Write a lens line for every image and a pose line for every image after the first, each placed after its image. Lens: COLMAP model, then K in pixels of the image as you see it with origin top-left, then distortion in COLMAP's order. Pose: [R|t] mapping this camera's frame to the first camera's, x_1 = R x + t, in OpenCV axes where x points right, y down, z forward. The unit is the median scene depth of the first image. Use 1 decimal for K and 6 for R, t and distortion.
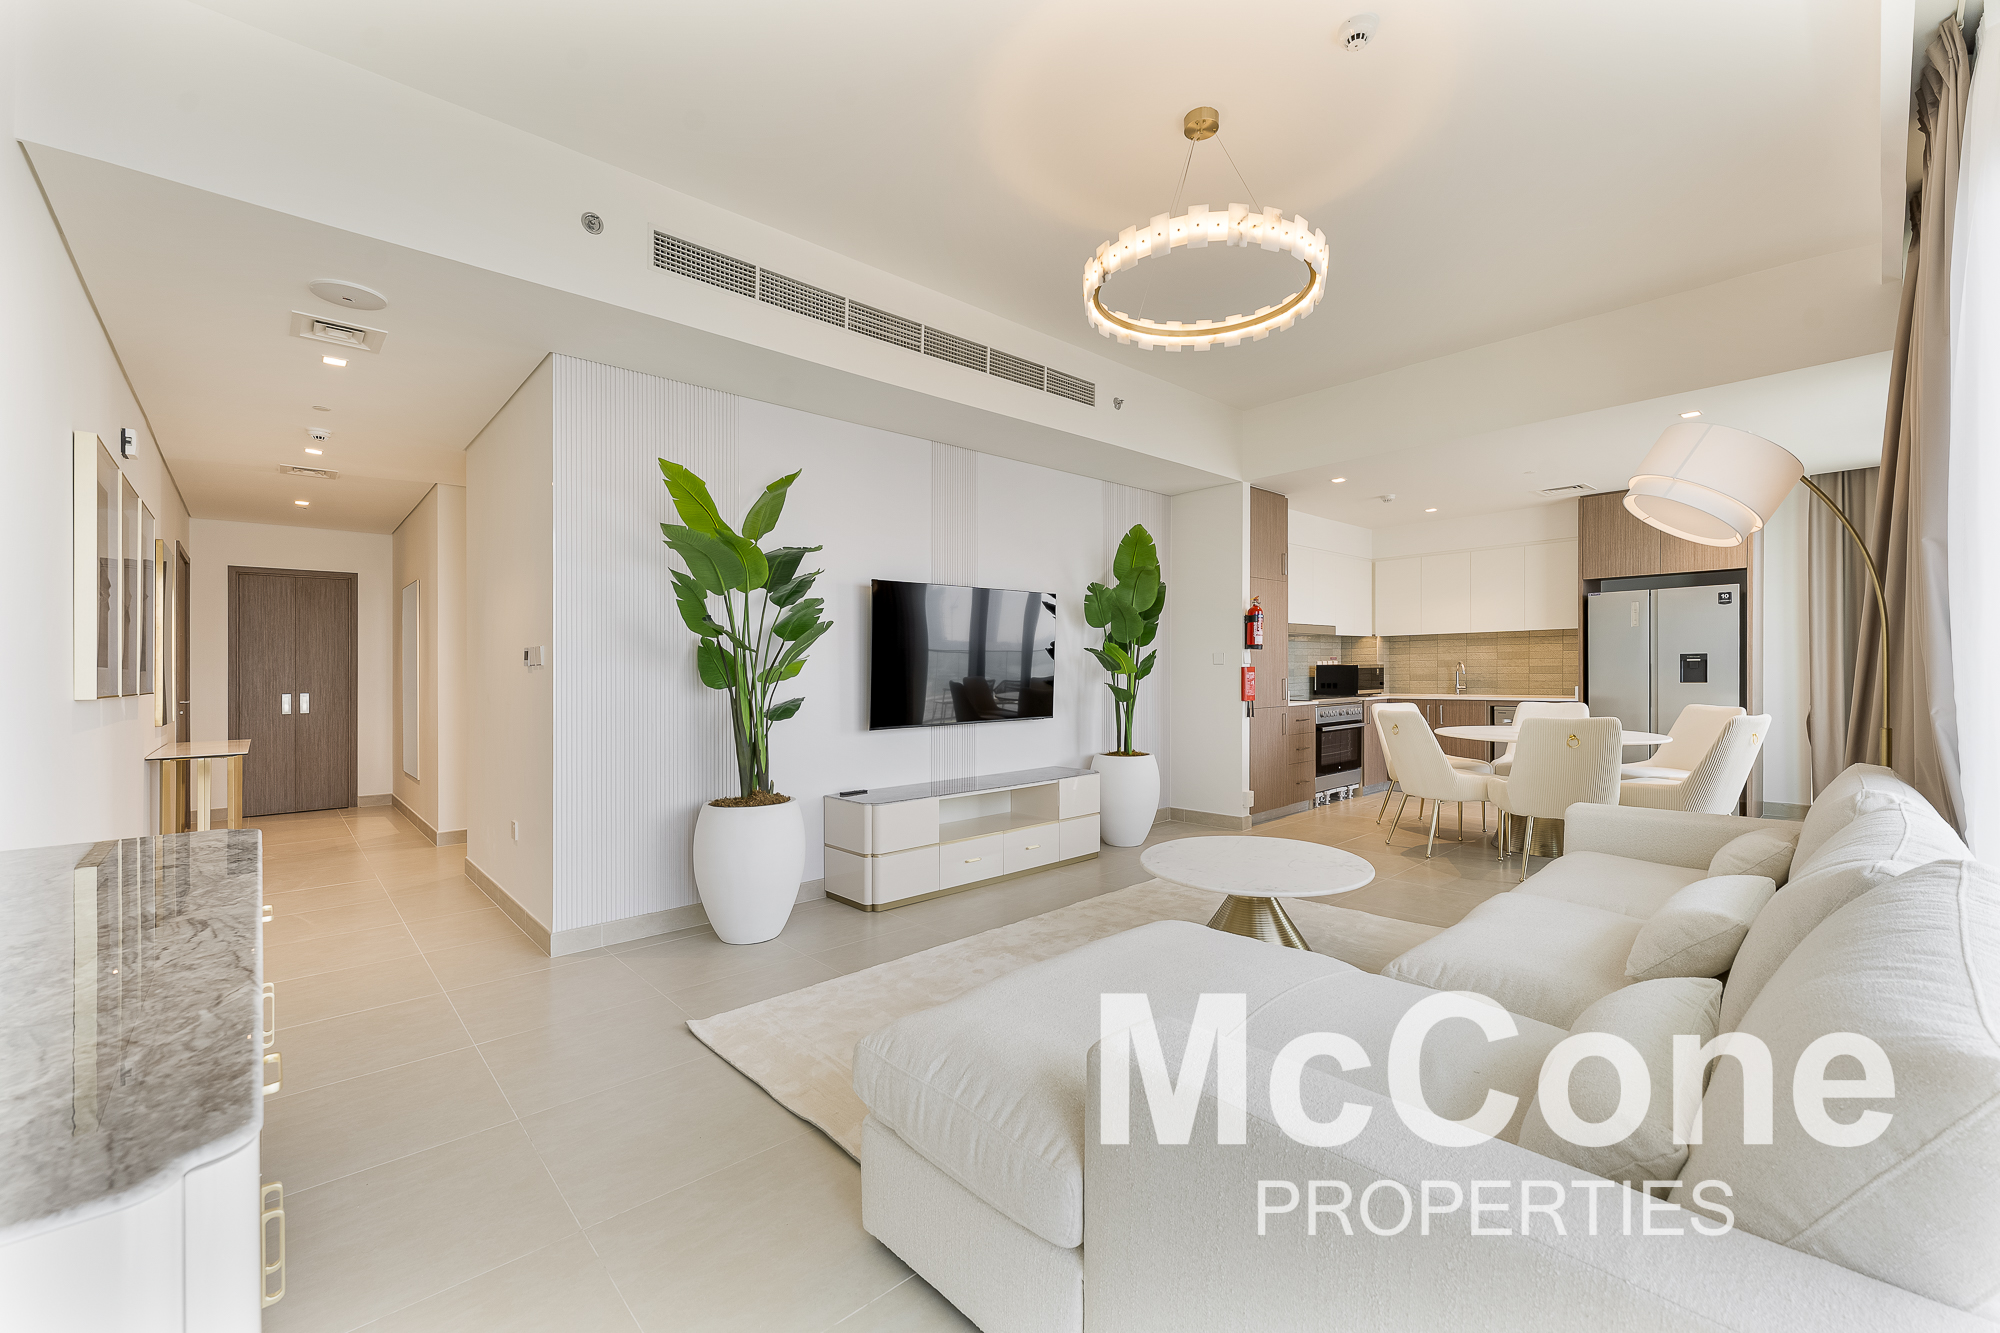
lens RADIAL K [[801.1, 0, 1001.1], [0, 801.1, 690.0], [0, 0, 1]] dist [0.000539, -0.000021]
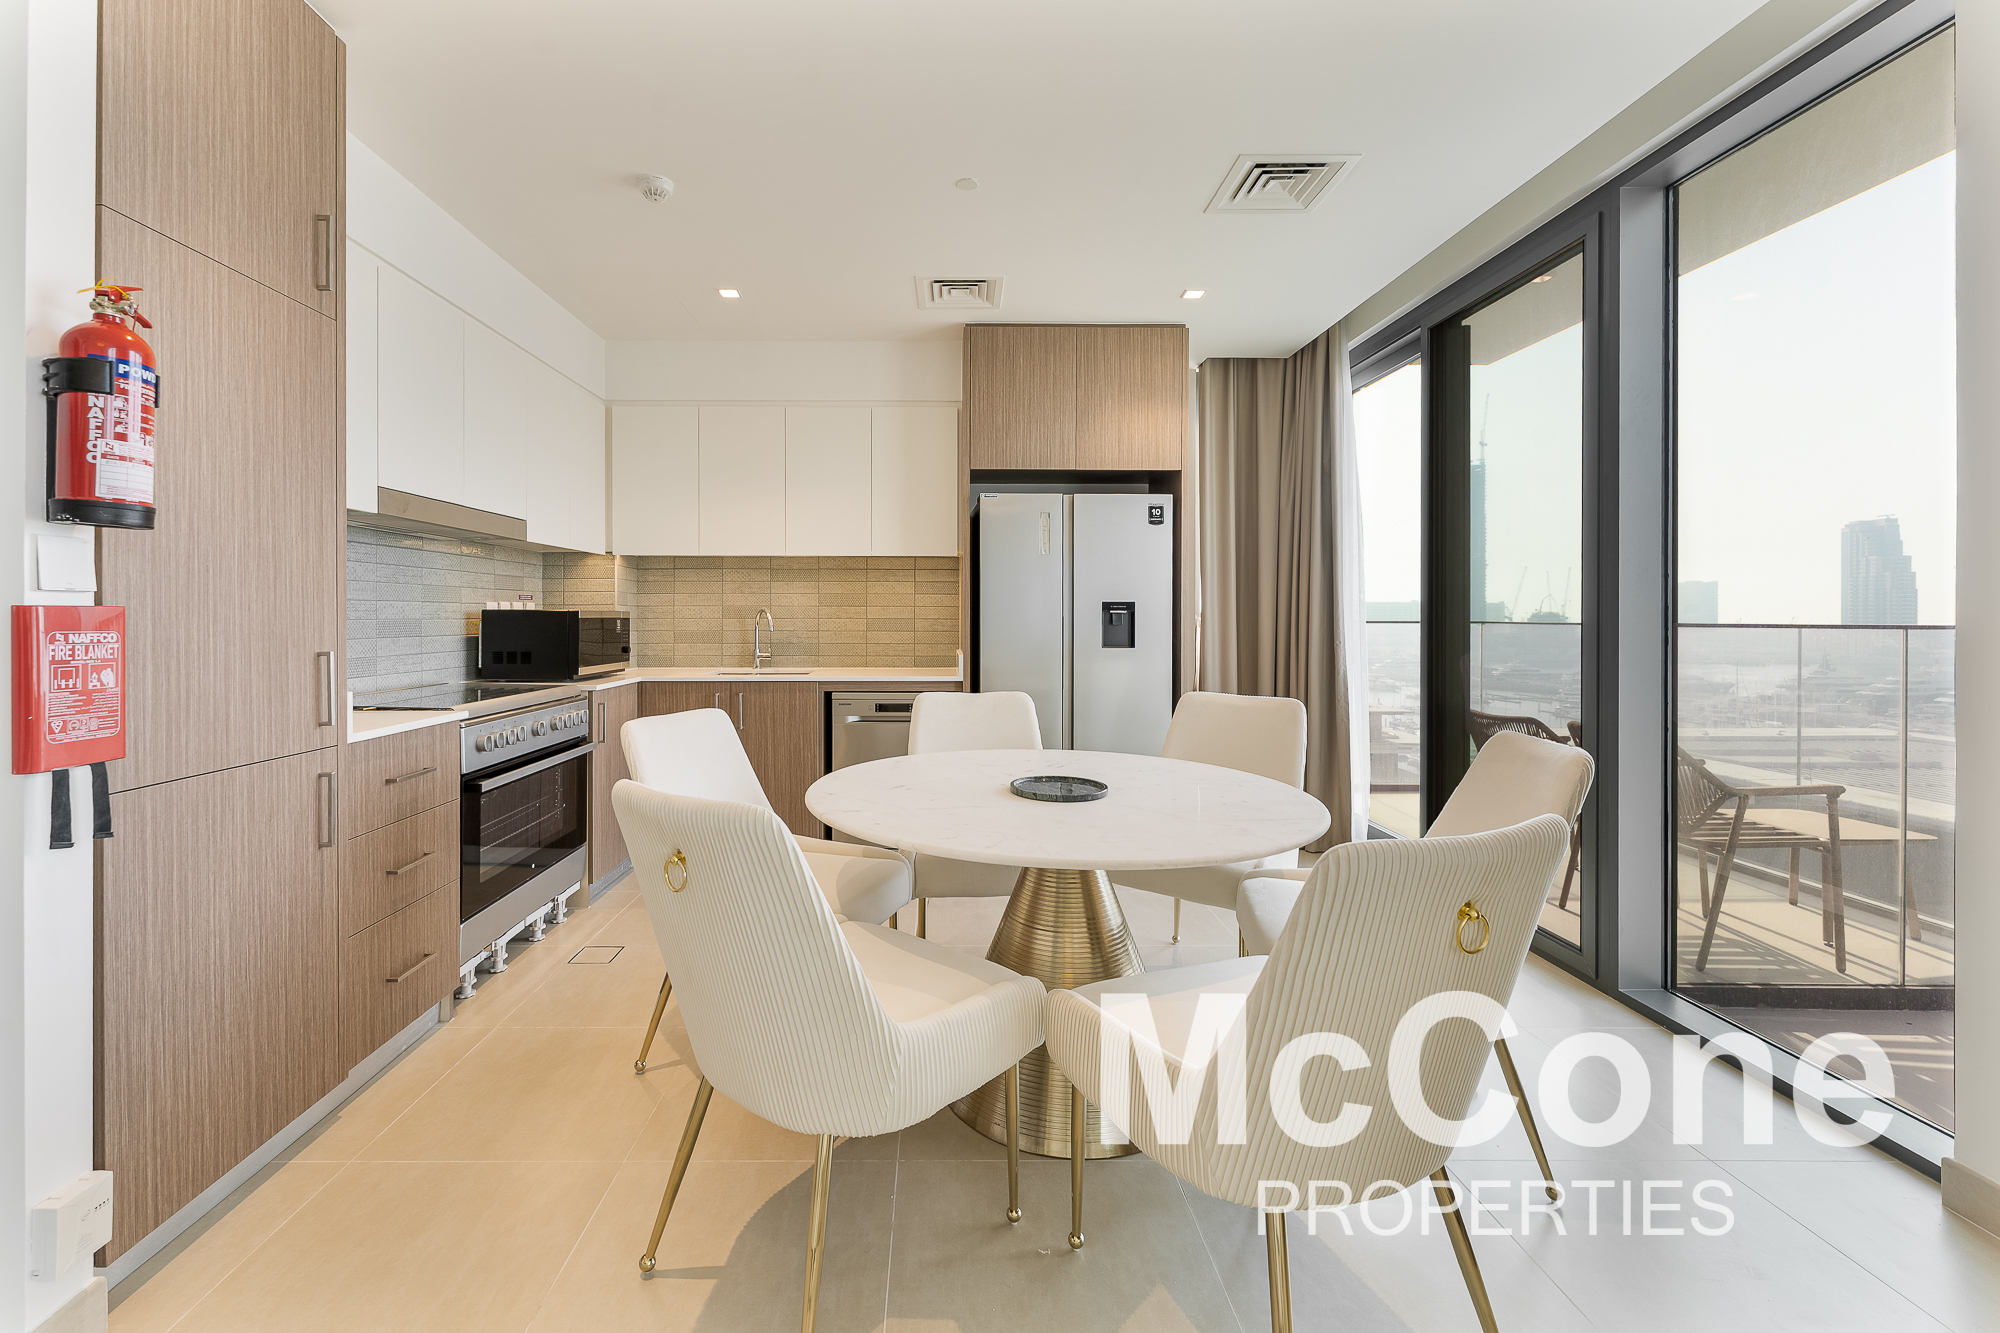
lens RADIAL K [[827.7, 0, 934.6], [0, 827.7, 622.7], [0, 0, 1]] dist [0.004712, -0.000031]
pose [[0.673827, 0.008649, 0.738838, 0.266279], [0.007230, 0.999806, -0.018297, -0.016654], [-0.738853, 0.017671, 0.673634, 0.606304]]
